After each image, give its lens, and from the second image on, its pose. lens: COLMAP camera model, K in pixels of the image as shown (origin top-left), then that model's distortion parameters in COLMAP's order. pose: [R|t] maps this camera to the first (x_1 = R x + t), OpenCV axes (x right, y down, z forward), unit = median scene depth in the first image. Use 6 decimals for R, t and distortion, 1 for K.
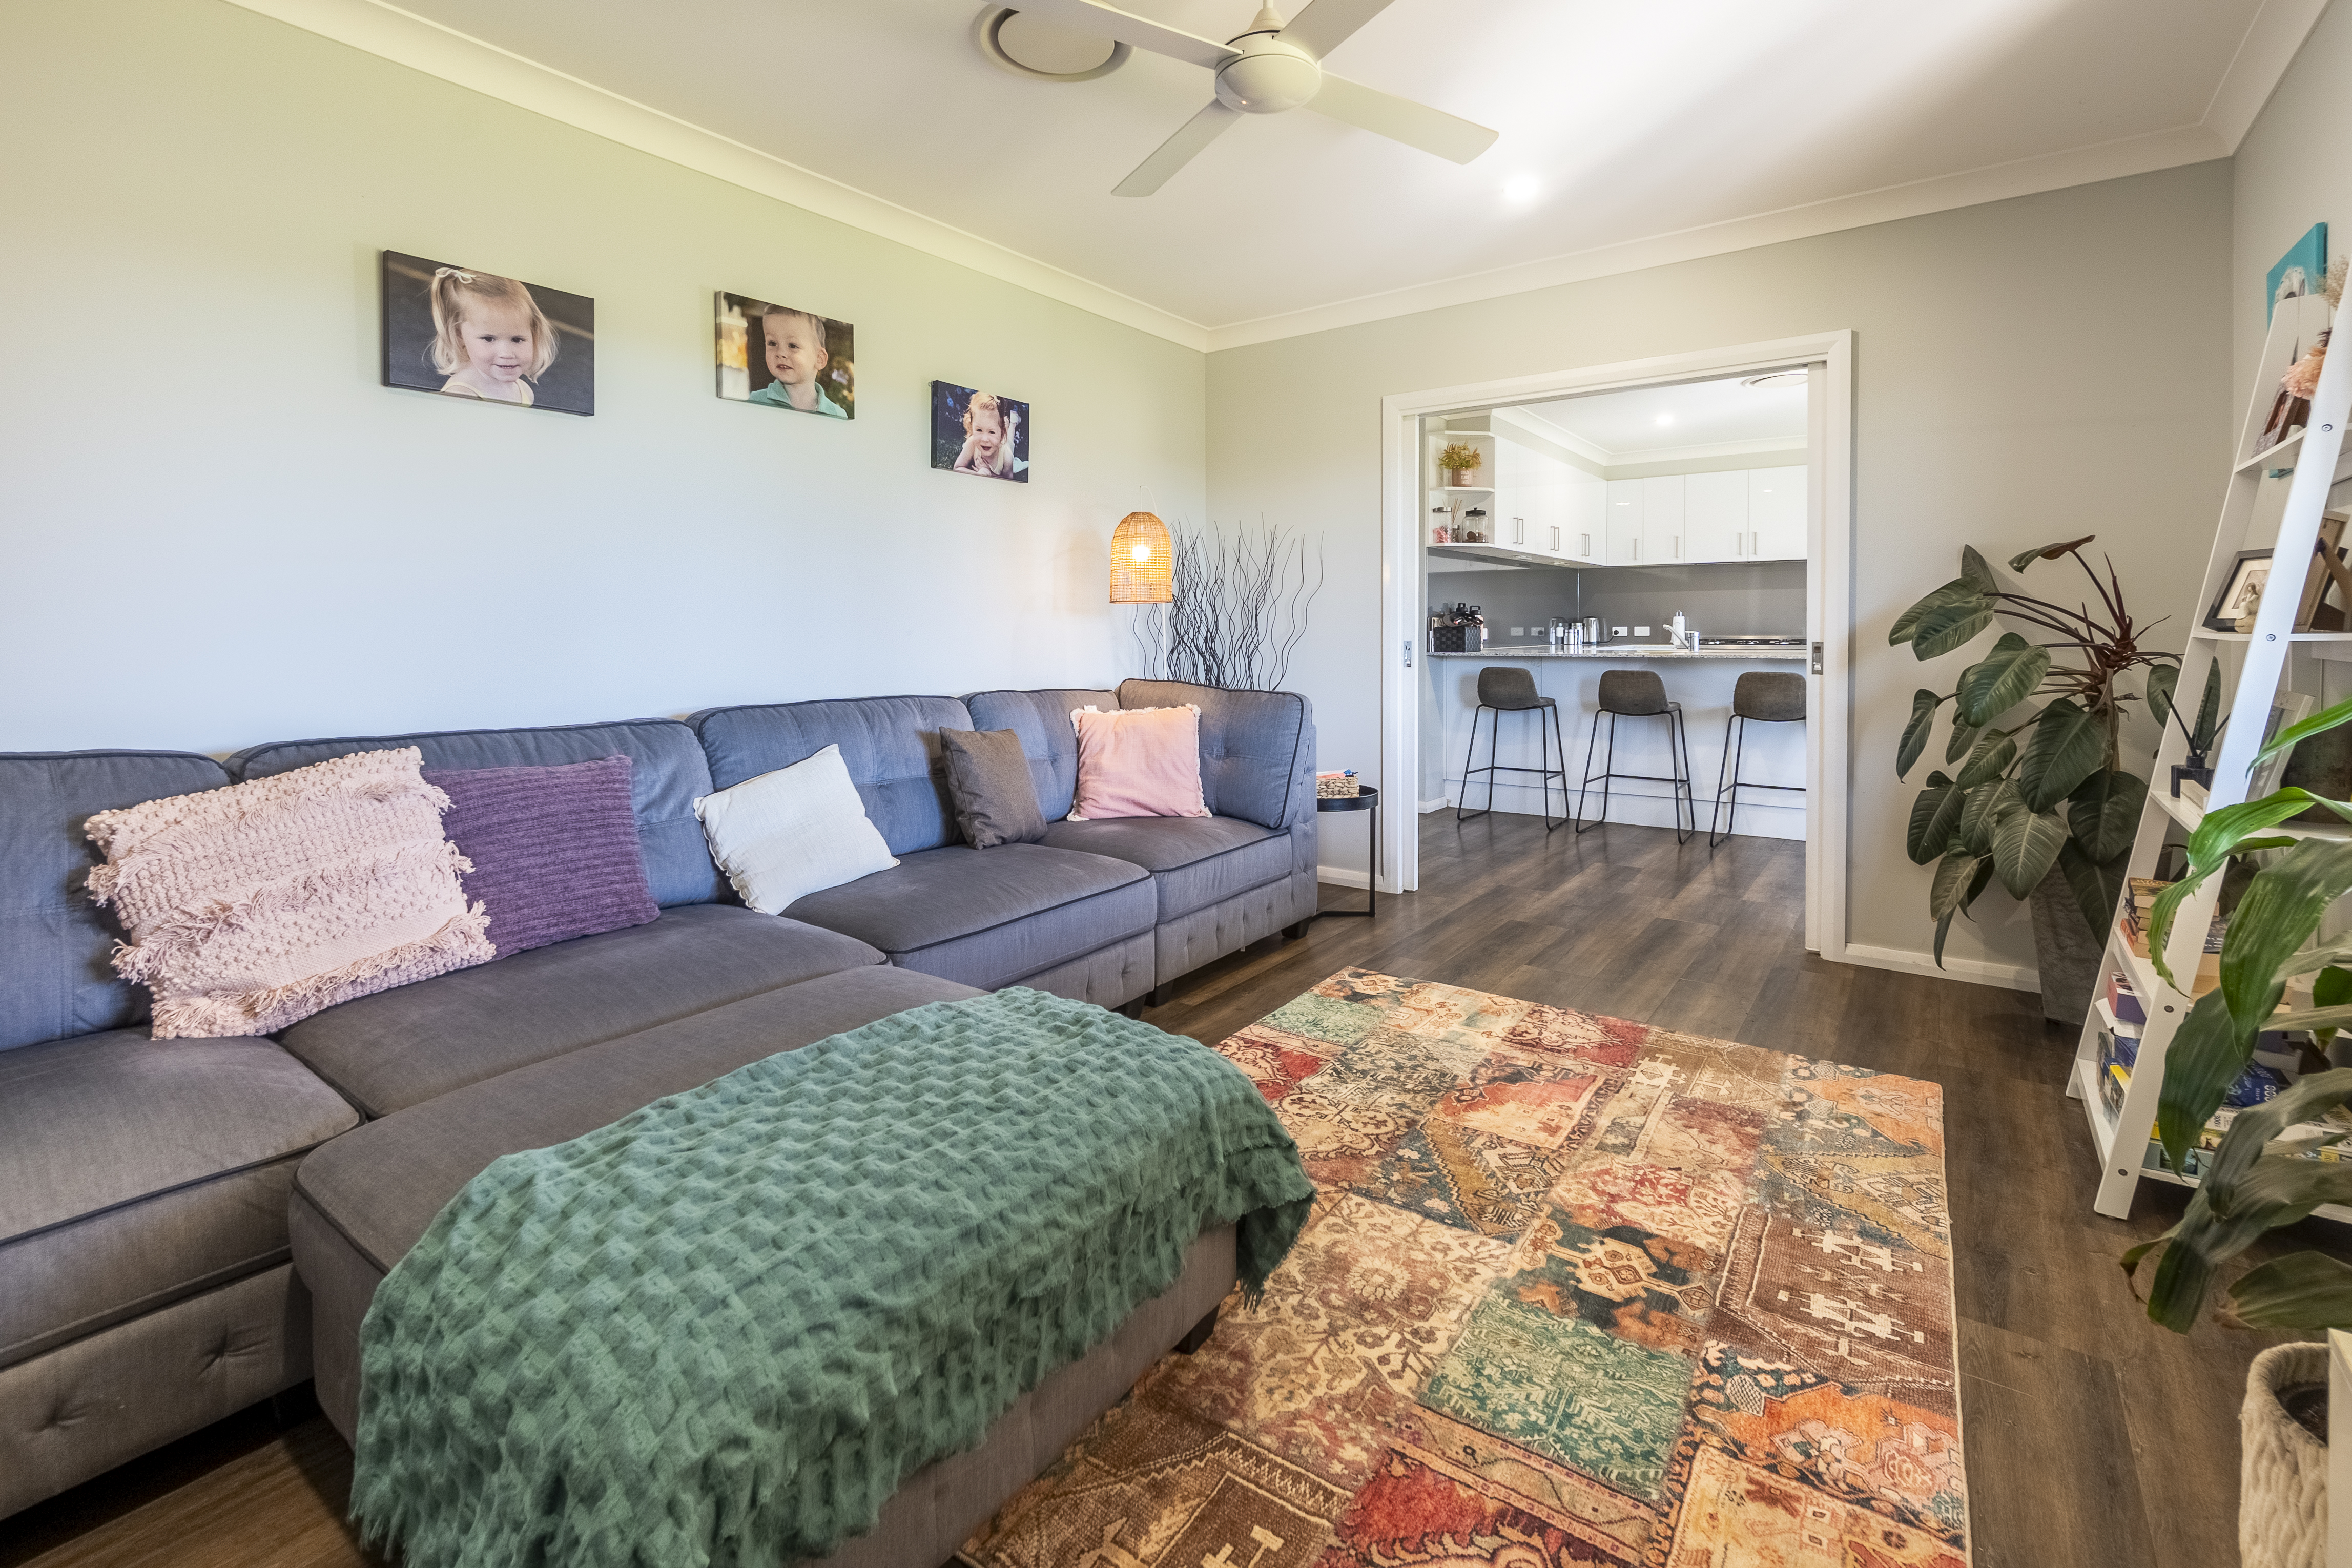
lens RADIAL K [[1064.1, 0, 1171.6], [0, 1064.1, 634.5], [0, 0, 1]] dist [-0.002410, -0.000292]
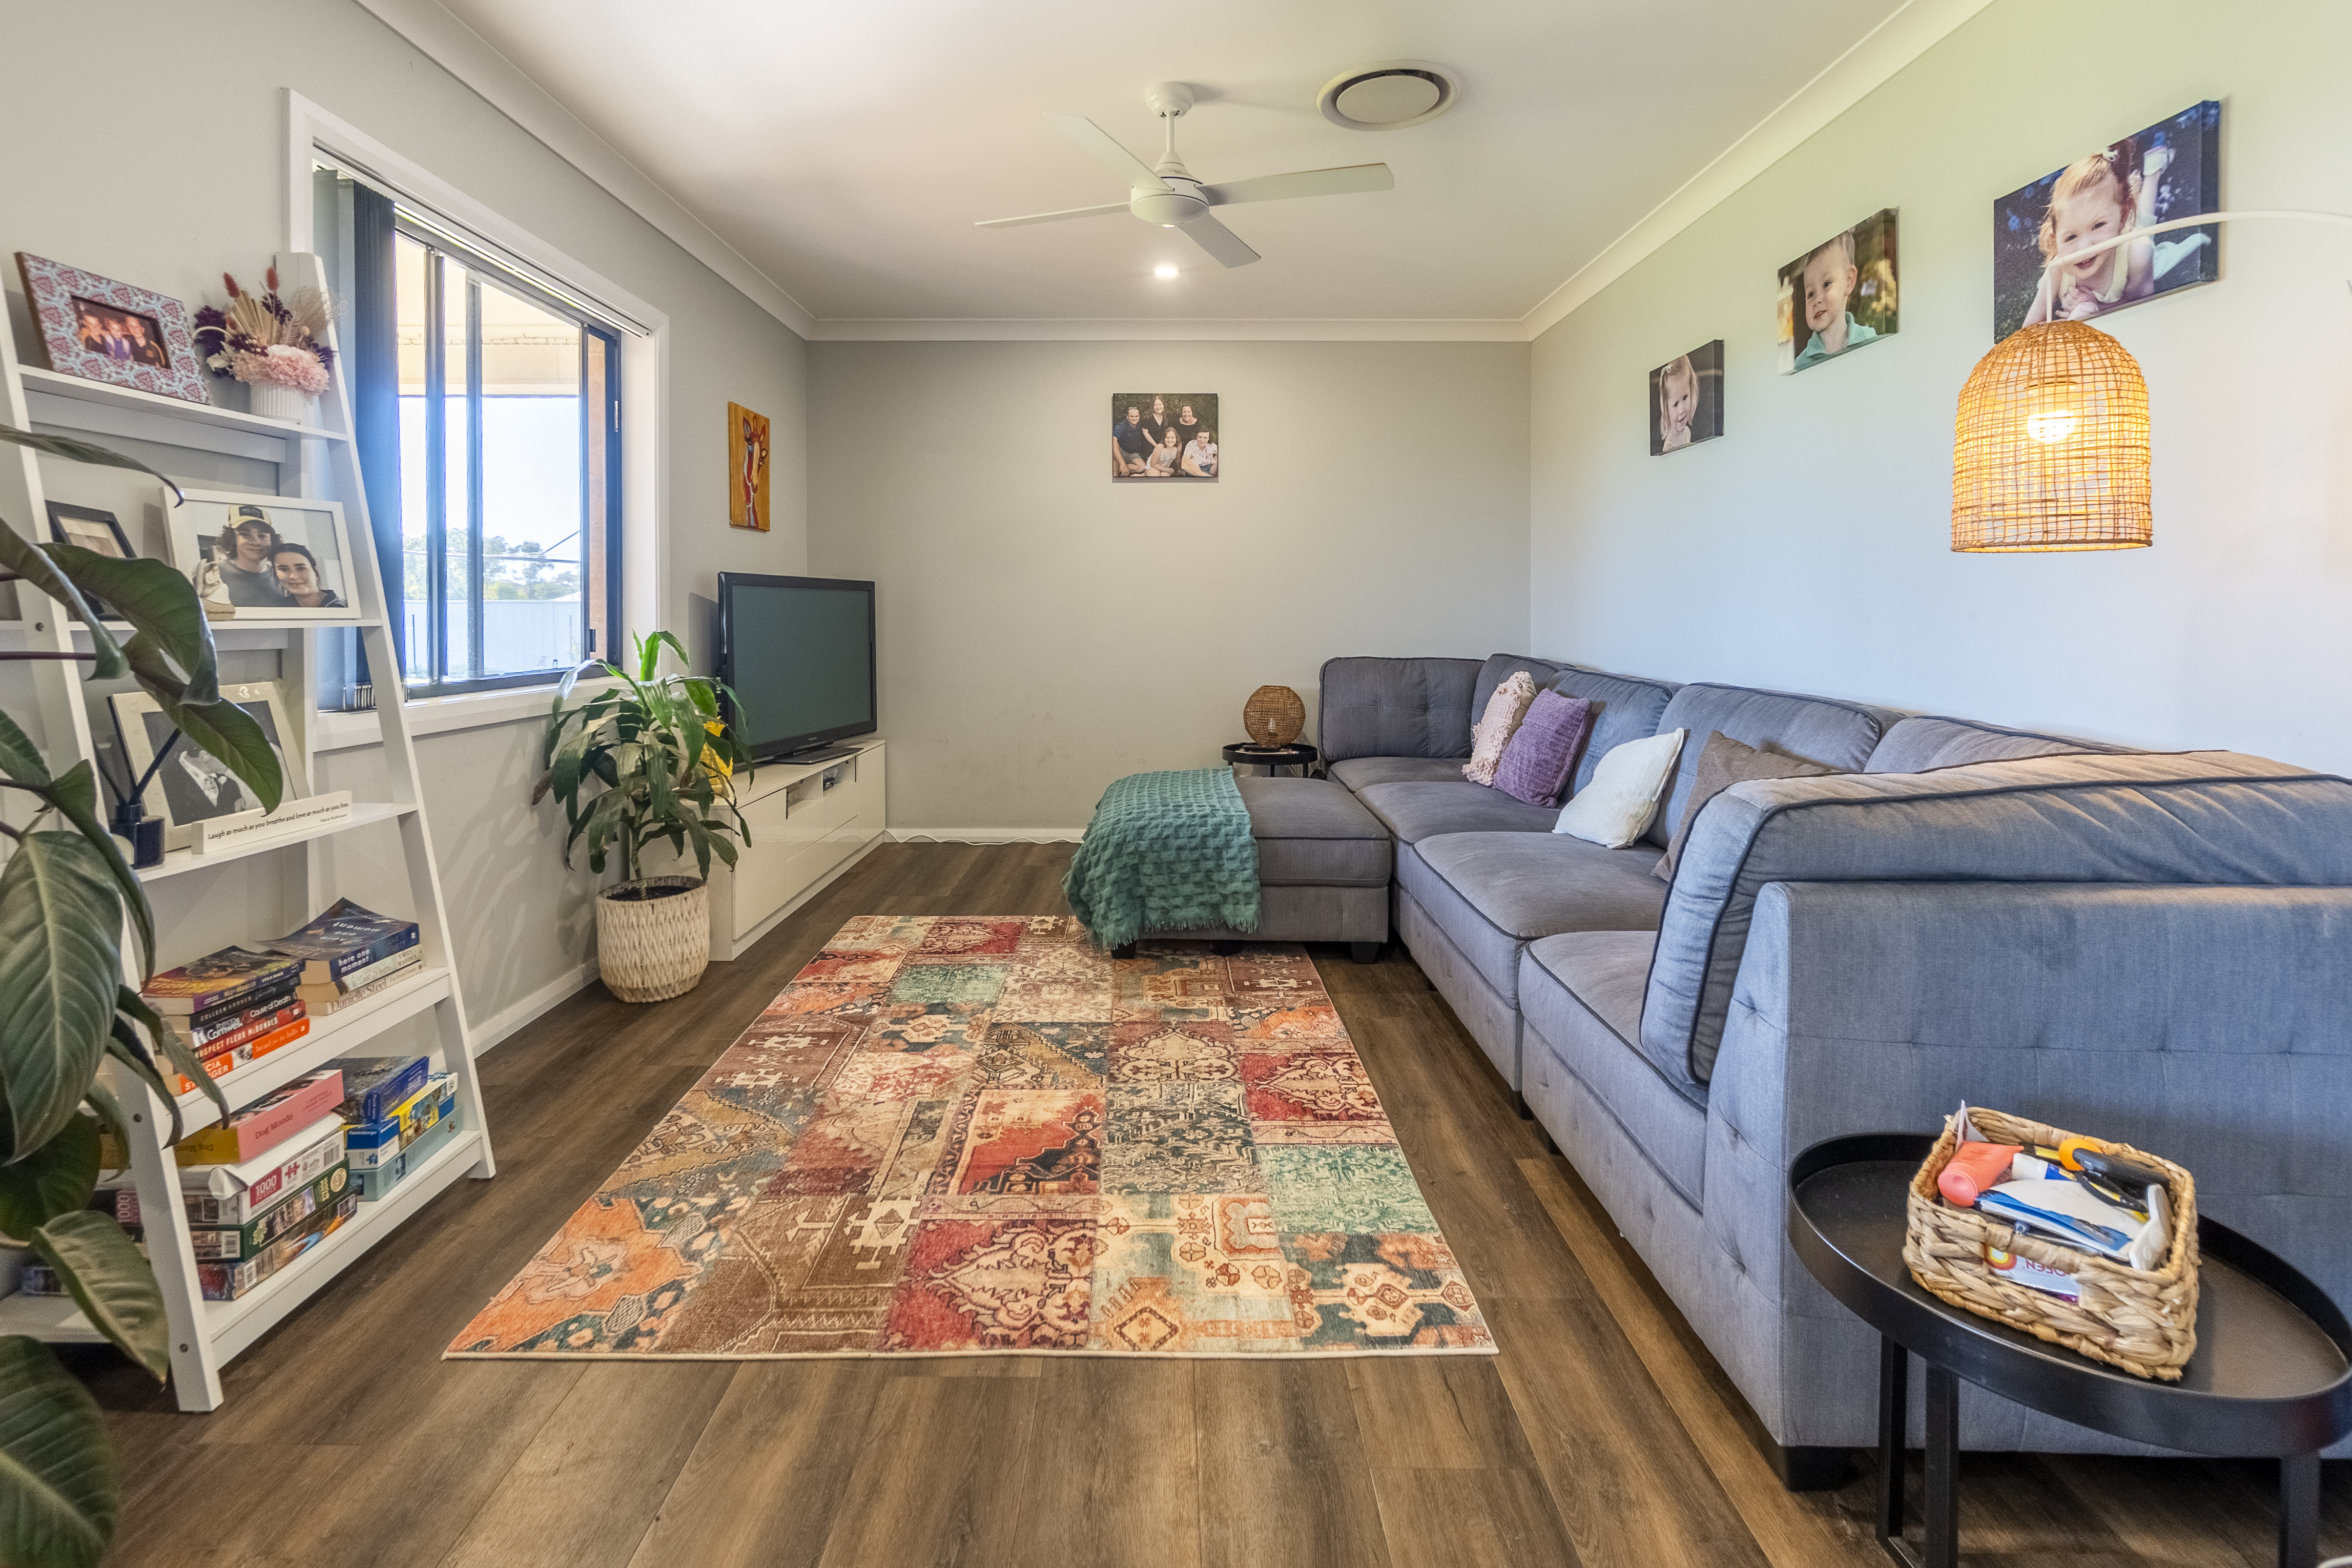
lens RADIAL K [[1064.1, 0, 1171.6], [0, 1064.1, 634.5], [0, 0, 1]] dist [-0.002410, -0.000292]
pose [[-0.802754, 0.016214, -0.596090, 0.691450], [-0.002175, 0.999544, 0.030117, -0.012814], [0.596307, 0.025473, -0.802352, 1.614022]]
